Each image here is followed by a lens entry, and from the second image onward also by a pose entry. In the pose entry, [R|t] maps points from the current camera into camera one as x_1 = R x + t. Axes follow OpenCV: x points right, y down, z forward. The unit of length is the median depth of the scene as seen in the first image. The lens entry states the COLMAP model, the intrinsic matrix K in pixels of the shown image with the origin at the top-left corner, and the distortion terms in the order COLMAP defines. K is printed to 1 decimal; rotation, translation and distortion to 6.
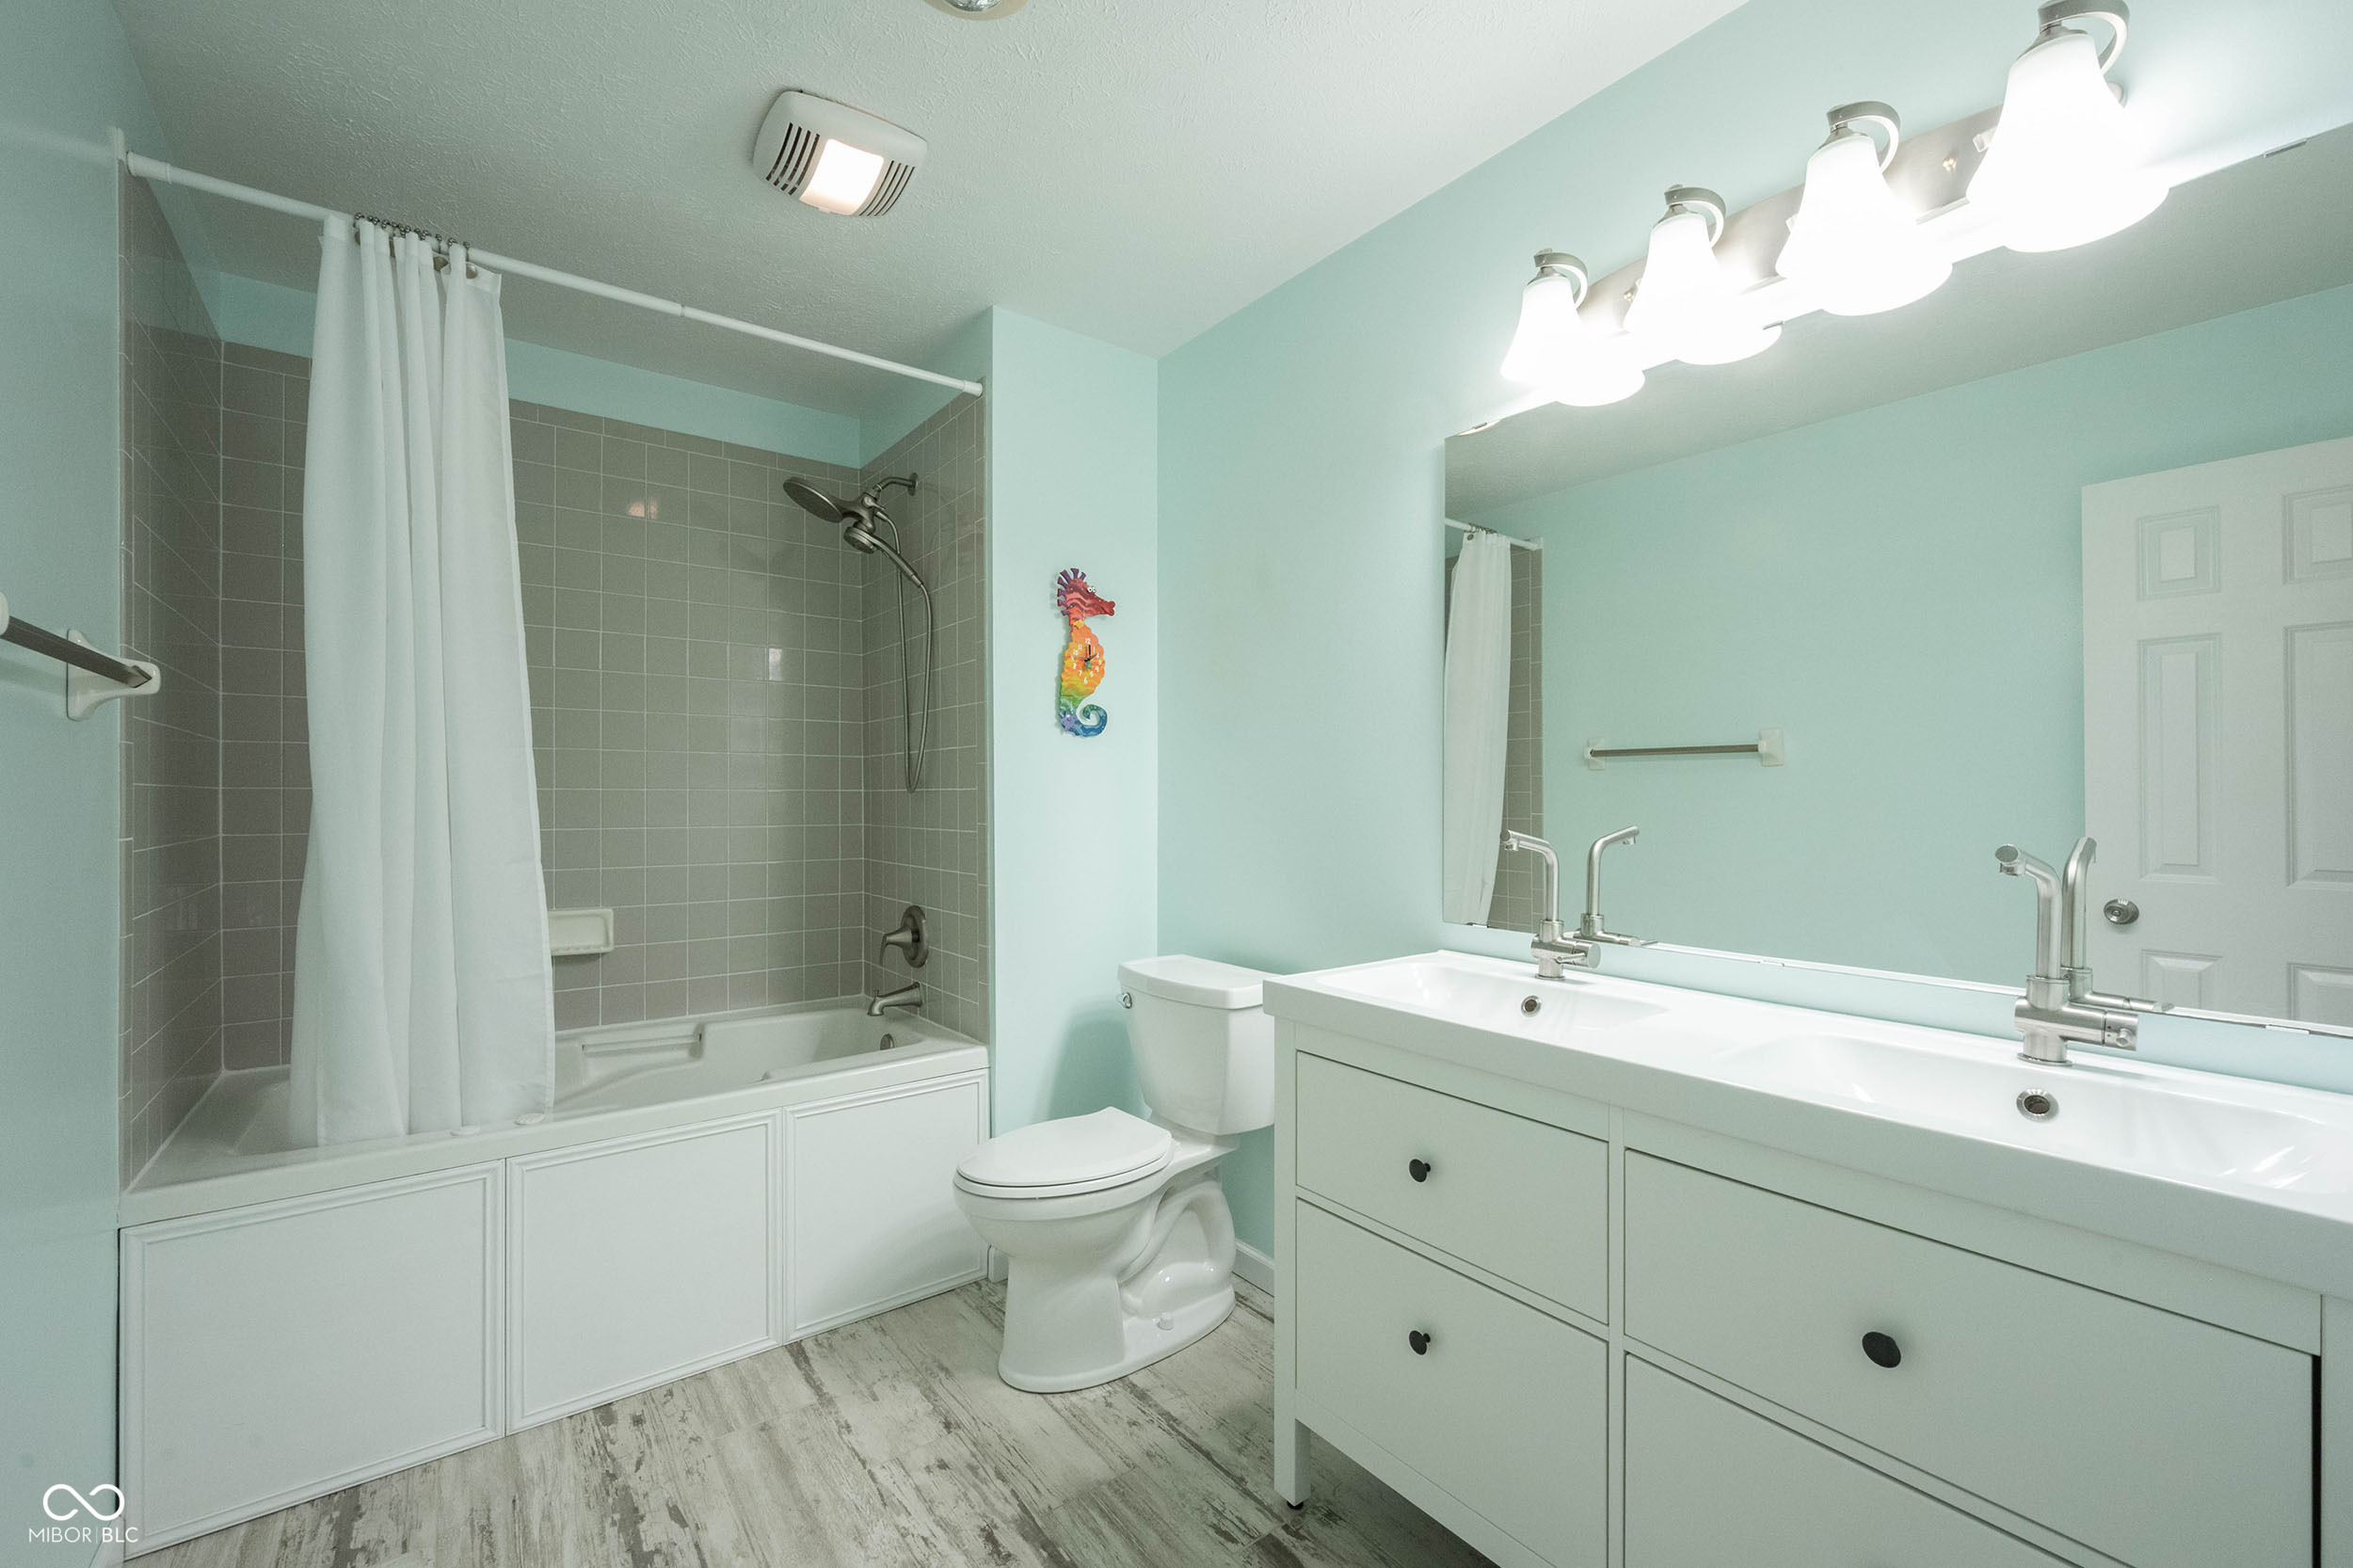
lens RADIAL K [[941.5, 0, 1176.5], [0, 941.5, 784.0], [0, 0, 1]] dist [0.000676, 0.000152]
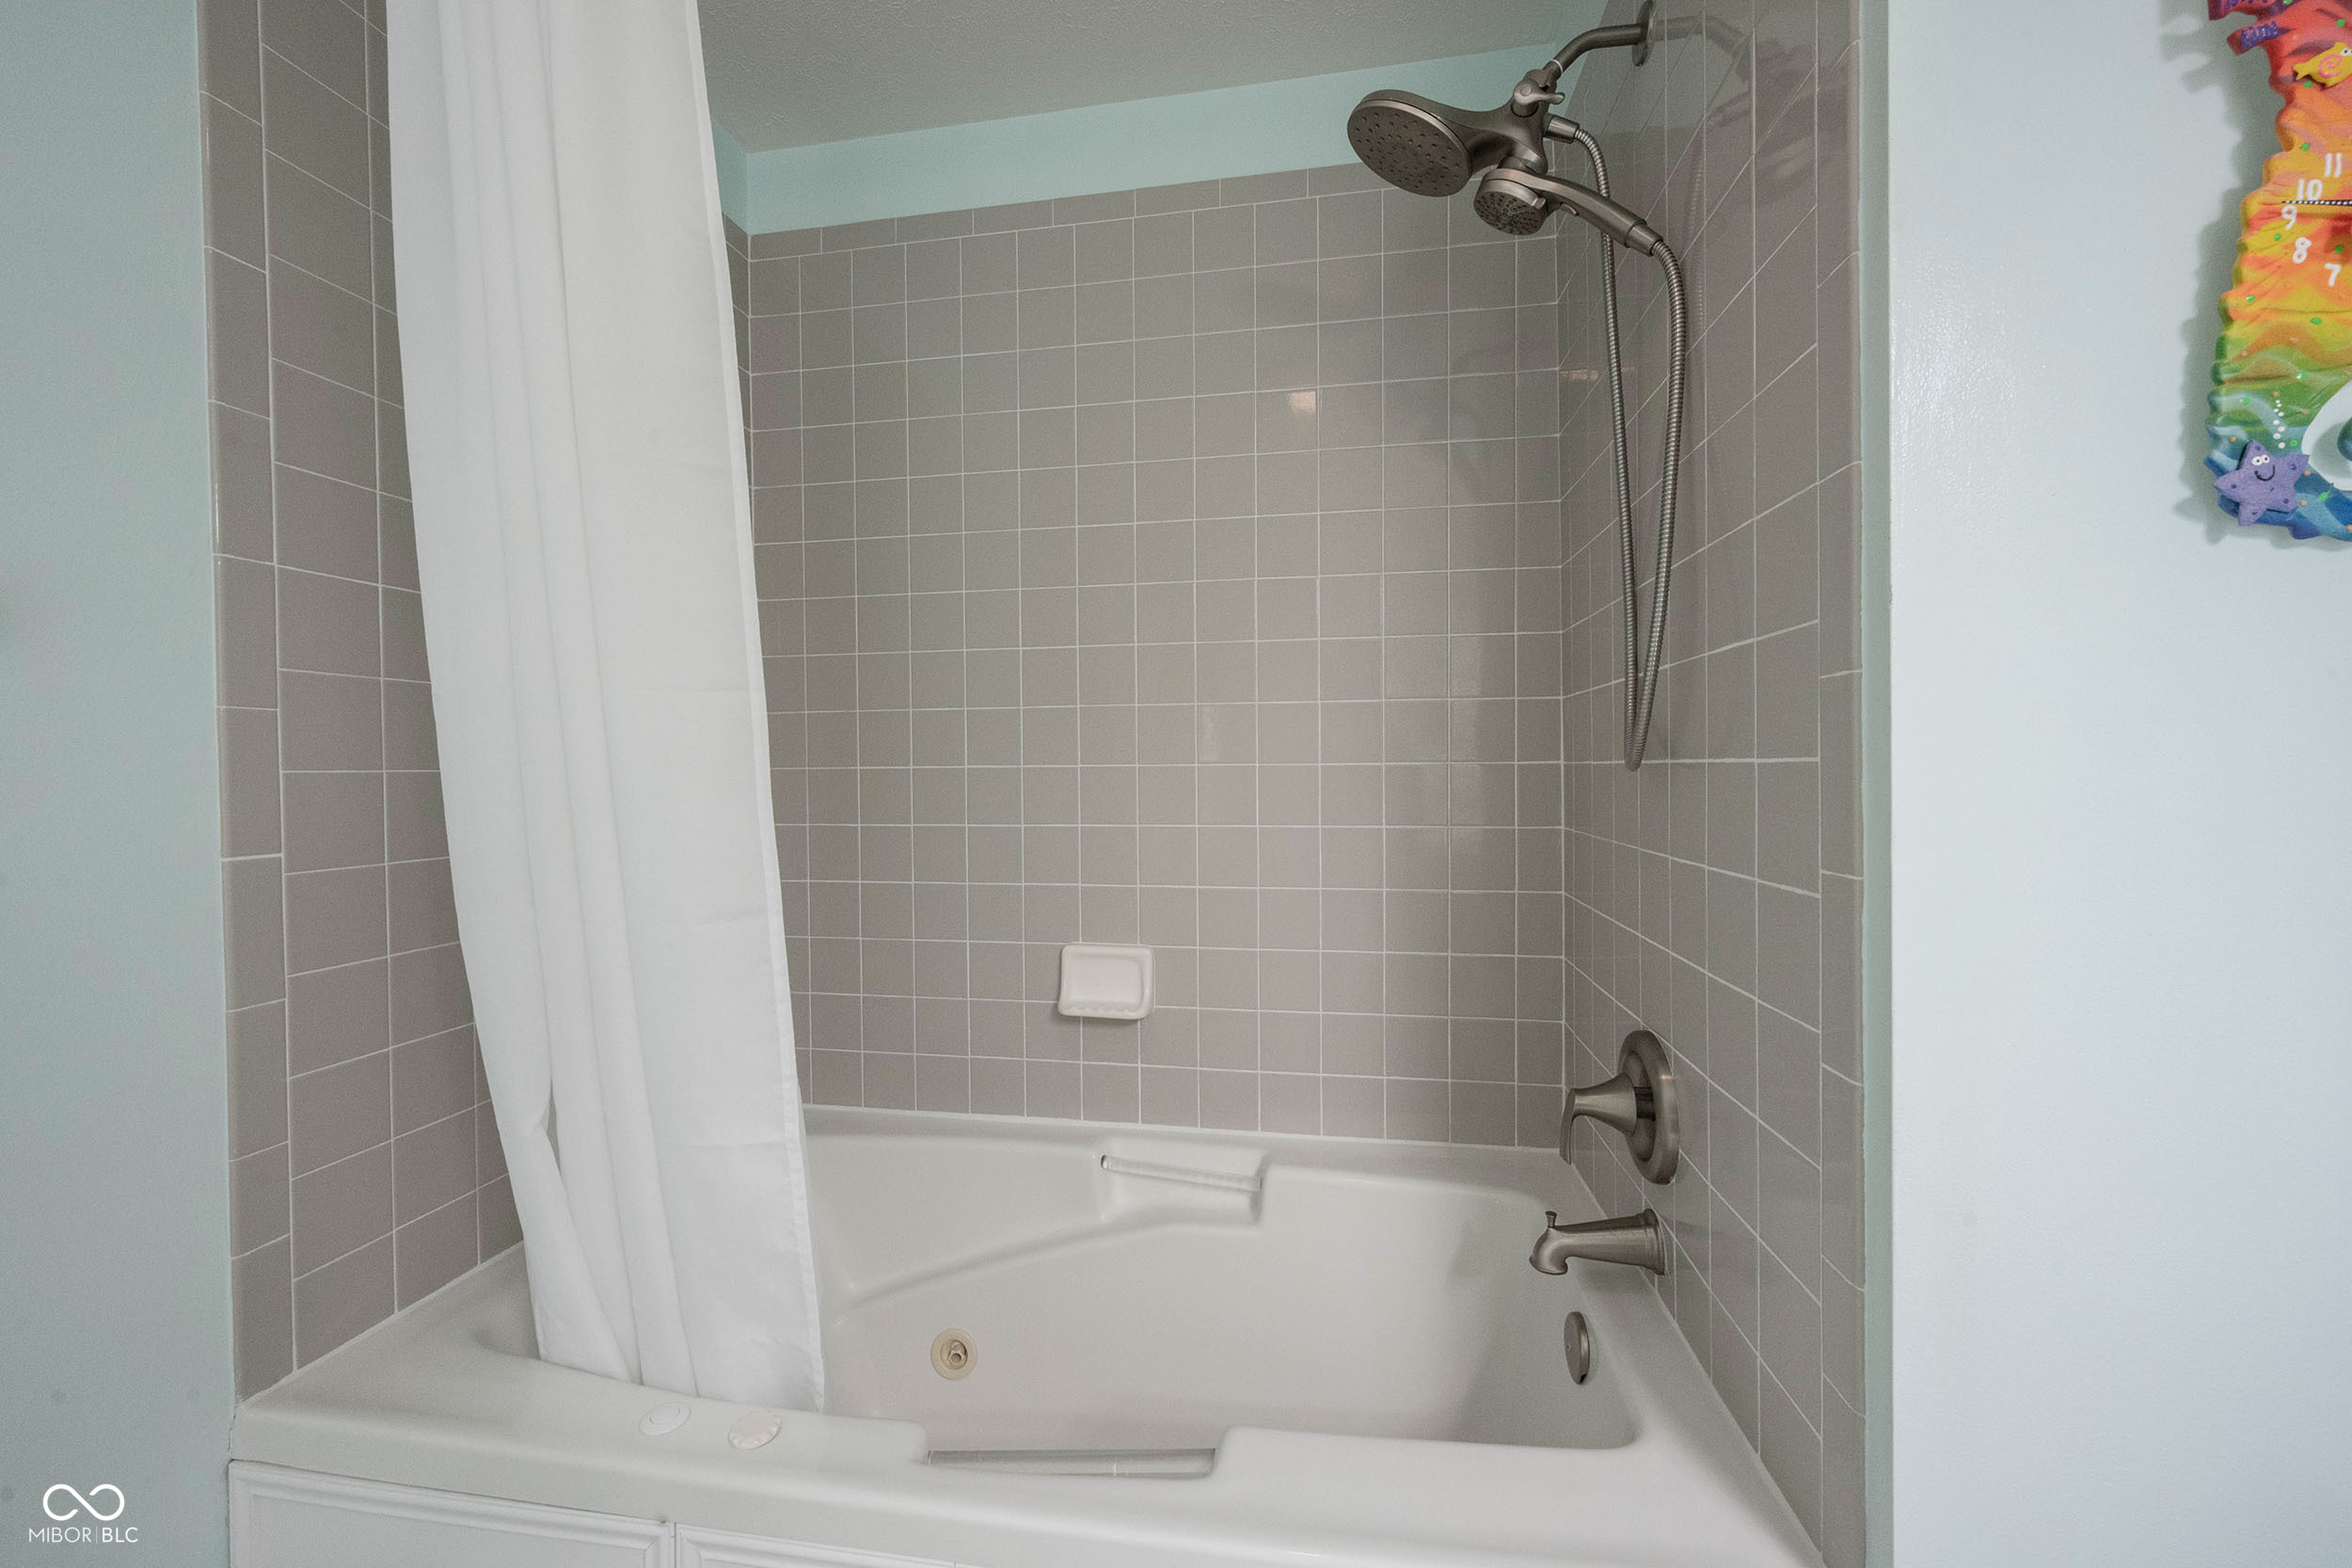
lens RADIAL K [[941.0, 0, 1176.0], [0, 941.0, 784.0], [0, 0, 1]] dist [0.000676, 0.000152]
pose [[0.684312, 0.011803, -0.729094, -0.119736], [0.015381, 0.999413, 0.030615, -0.000146], [0.729027, -0.032165, 0.683729, 0.583180]]
